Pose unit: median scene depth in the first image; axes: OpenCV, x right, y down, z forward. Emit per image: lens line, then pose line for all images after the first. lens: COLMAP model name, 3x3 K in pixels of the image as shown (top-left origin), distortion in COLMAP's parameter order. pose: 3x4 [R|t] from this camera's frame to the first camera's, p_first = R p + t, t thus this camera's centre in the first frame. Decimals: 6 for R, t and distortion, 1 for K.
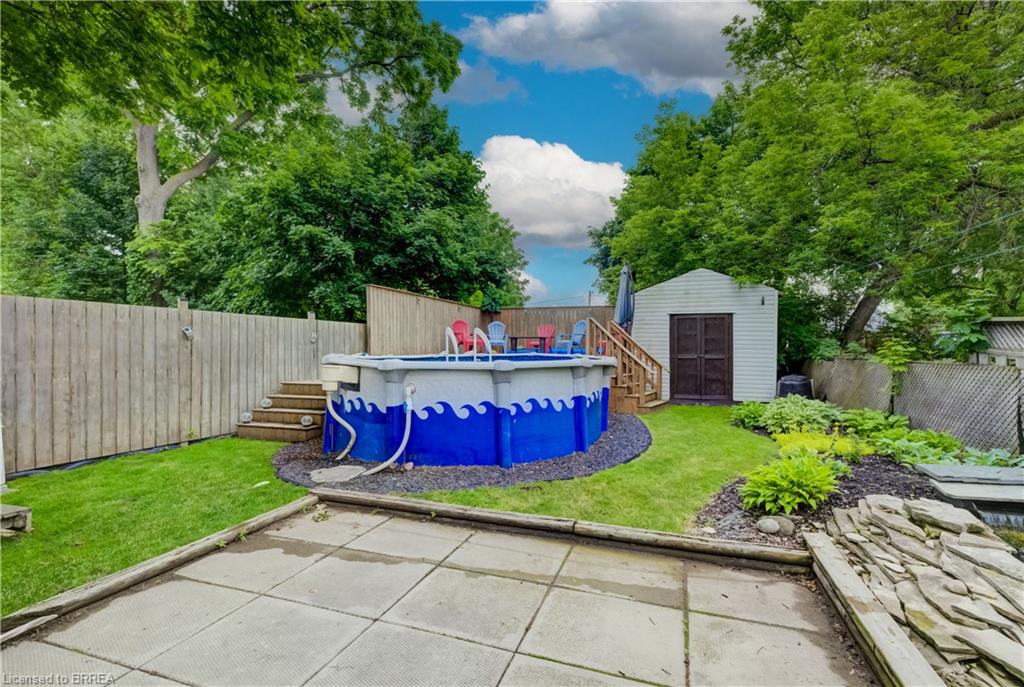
lens RADIAL K [[431.2, 0, 512.0], [0, 431.2, 343.5], [0, 0, 1]] dist [0.001607, 0.000113]
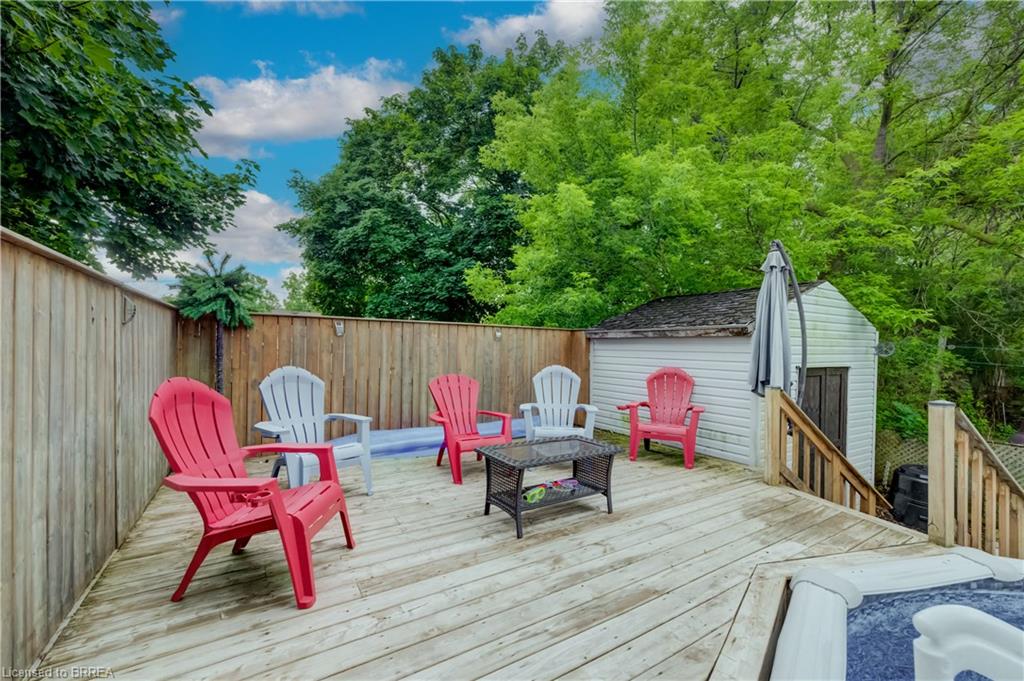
lens RADIAL K [[412.1, 0, 510.2], [0, 412.1, 347.0], [0, 0, 1]] dist [-0.000130, 0.000005]
pose [[0.663459, 0.009053, 0.748158, -0.491772], [-0.016109, 0.999868, 0.002187, -0.213296], [-0.748039, -0.013503, 0.663517, 2.296351]]
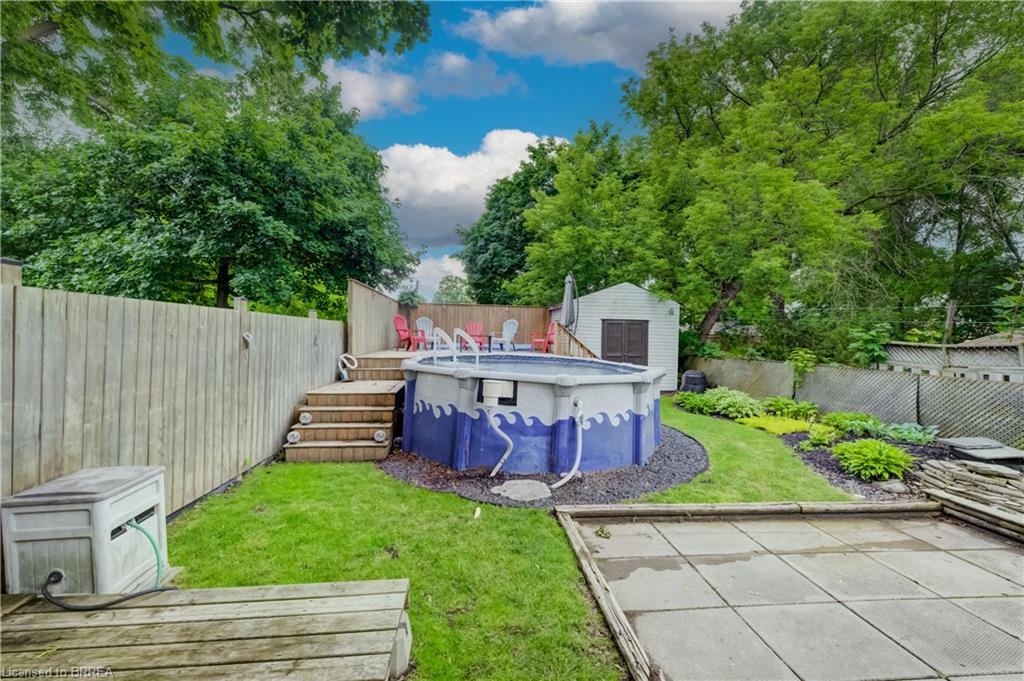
lens RADIAL K [[415.1, 0, 507.8], [0, 415.1, 332.1], [0, 0, 1]] dist [-0.000210, 0.000024]
pose [[0.922377, 0.018509, 0.385848, -0.771400], [-0.019224, 0.999813, -0.002006, -0.060689], [-0.385813, -0.005567, 0.922560, 0.113703]]
